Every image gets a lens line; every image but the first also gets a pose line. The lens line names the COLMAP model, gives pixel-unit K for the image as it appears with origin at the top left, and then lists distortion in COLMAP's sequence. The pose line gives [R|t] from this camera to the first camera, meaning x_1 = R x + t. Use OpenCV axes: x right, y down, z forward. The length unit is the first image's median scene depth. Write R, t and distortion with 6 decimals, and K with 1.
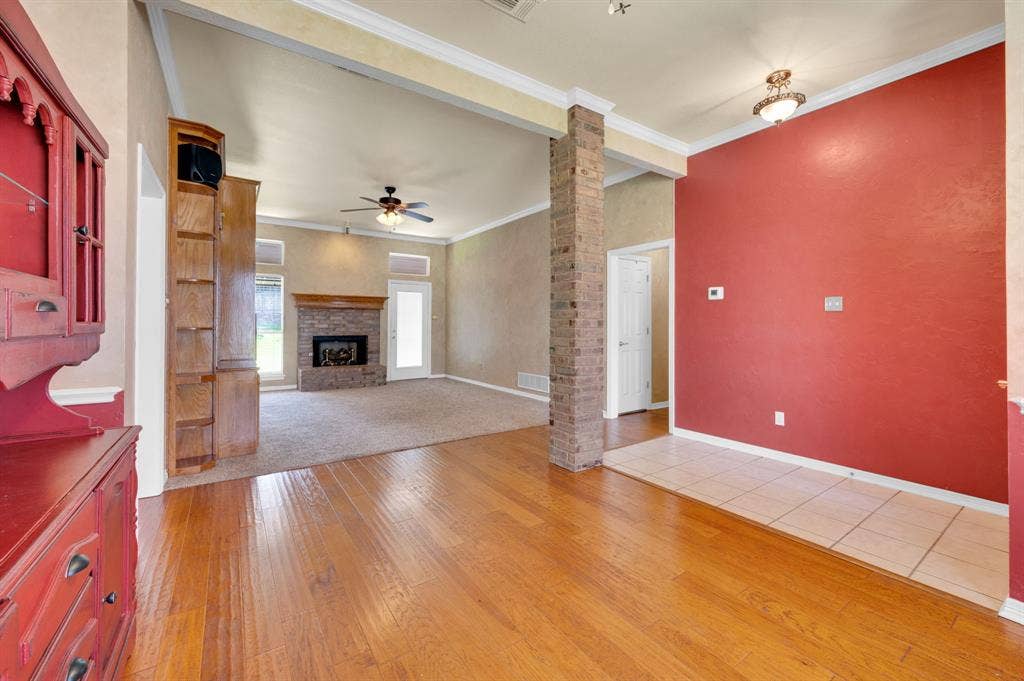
lens RADIAL K [[406.6, 0, 513.8], [0, 406.6, 331.3], [0, 0, 1]] dist [-0.000408, -0.000224]
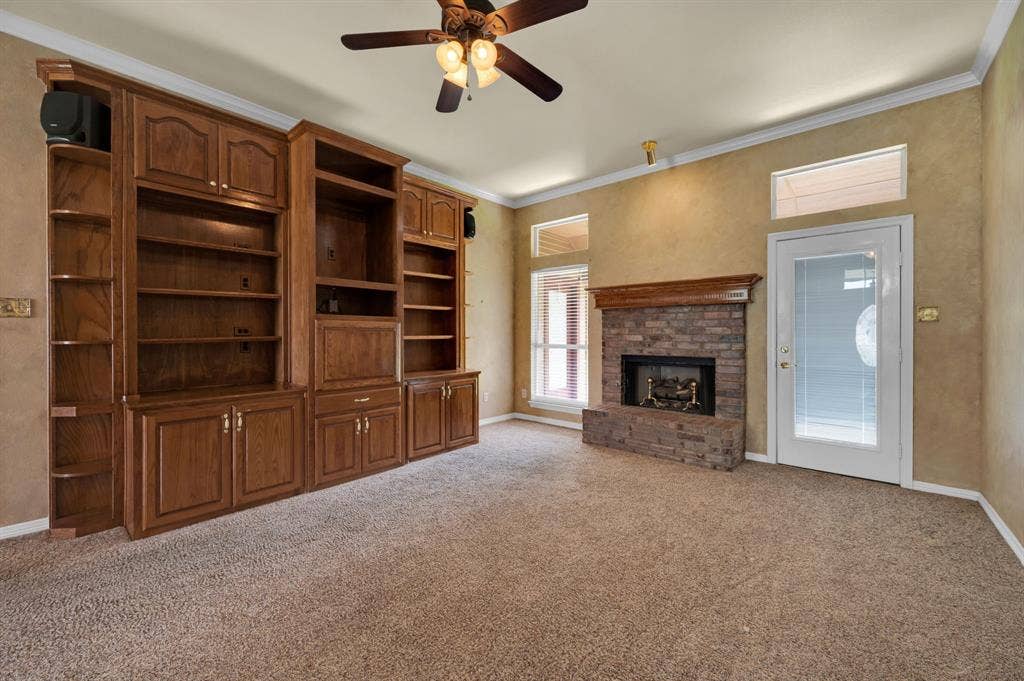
lens RADIAL K [[406.6, 0, 513.8], [0, 406.6, 331.3], [0, 0, 1]] dist [-0.000408, -0.000224]
pose [[0.248073, -0.002137, -0.968739, 0.056088], [-0.001963, 0.999994, -0.002709, -0.020296], [0.968739, 0.002573, 0.248068, 0.648525]]
